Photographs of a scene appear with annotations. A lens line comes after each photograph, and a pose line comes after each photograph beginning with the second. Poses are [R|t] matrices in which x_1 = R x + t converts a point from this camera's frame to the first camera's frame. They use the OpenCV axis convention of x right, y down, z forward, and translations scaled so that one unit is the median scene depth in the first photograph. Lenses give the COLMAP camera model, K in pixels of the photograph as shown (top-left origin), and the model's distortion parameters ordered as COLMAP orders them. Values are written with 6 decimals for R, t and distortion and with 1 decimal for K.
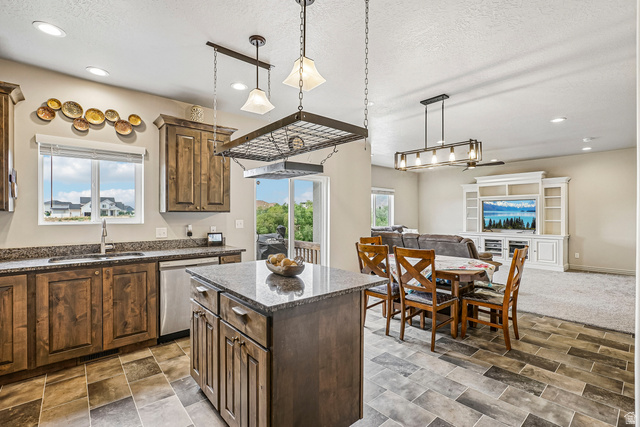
lens RADIAL K [[299.3, 0, 323.1], [0, 299.3, 213.4], [0, 0, 1]] dist [-0.025150, 0.012741]
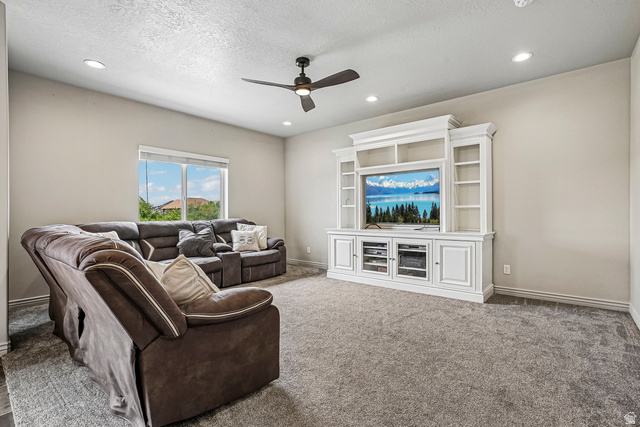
lens RADIAL K [[304.5, 0, 323.6], [0, 304.5, 212.9], [0, 0, 1]] dist [-0.018591, 0.010475]
pose [[0.989568, -0.001022, 0.144060, 0.921385], [0.000963, 0.999999, 0.000480, 0.075334], [-0.144061, -0.000336, 0.989569, 1.032151]]
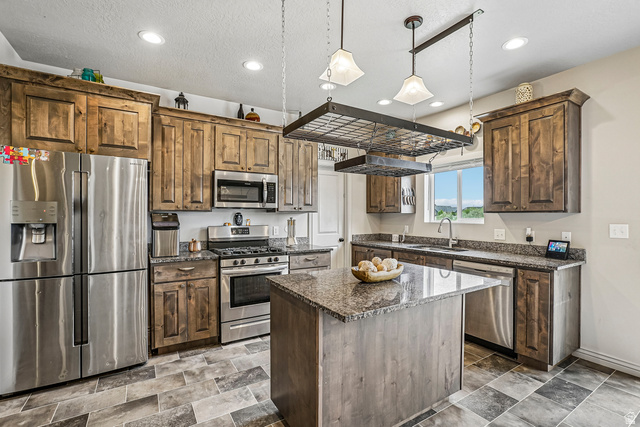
lens RADIAL K [[299.3, 0, 323.6], [0, 299.3, 211.9], [0, 0, 1]] dist [-0.025150, 0.012741]
pose [[-0.161914, -0.010256, -0.986752, 0.512100], [-0.000779, 0.999947, -0.010266, 0.003012], [0.986805, -0.000894, -0.161913, 0.627384]]
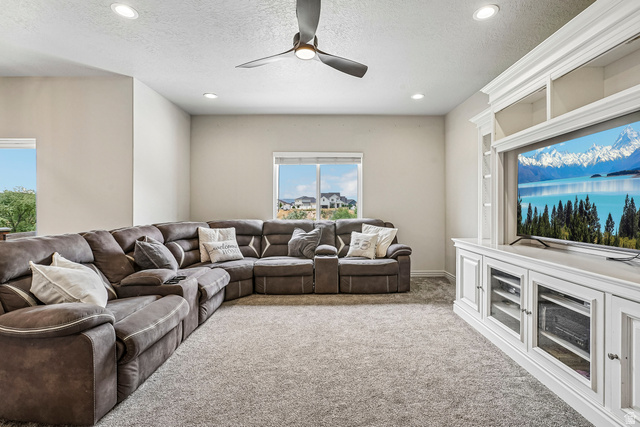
lens RADIAL K [[299.3, 0, 325.3], [0, 299.3, 204.6], [0, 0, 1]] dist [-0.025150, 0.012741]
pose [[0.745627, -0.004814, -0.666346, 1.491830], [0.000301, 0.999976, -0.006888, 0.050357], [0.666363, 0.004935, 0.745611, 1.509804]]
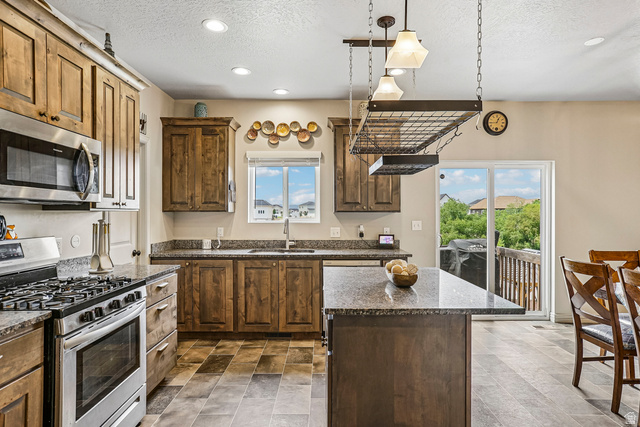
lens RADIAL K [[358.0, 0, 318.1], [0, 358.0, 211.4], [0, 0, 1]] dist [-0.007900, 0.009464]
pose [[0.749833, -0.003567, -0.661617, 0.239528], [0.000614, 0.999989, -0.004697, -0.001539], [0.661627, 0.003116, 0.749827, 0.037683]]
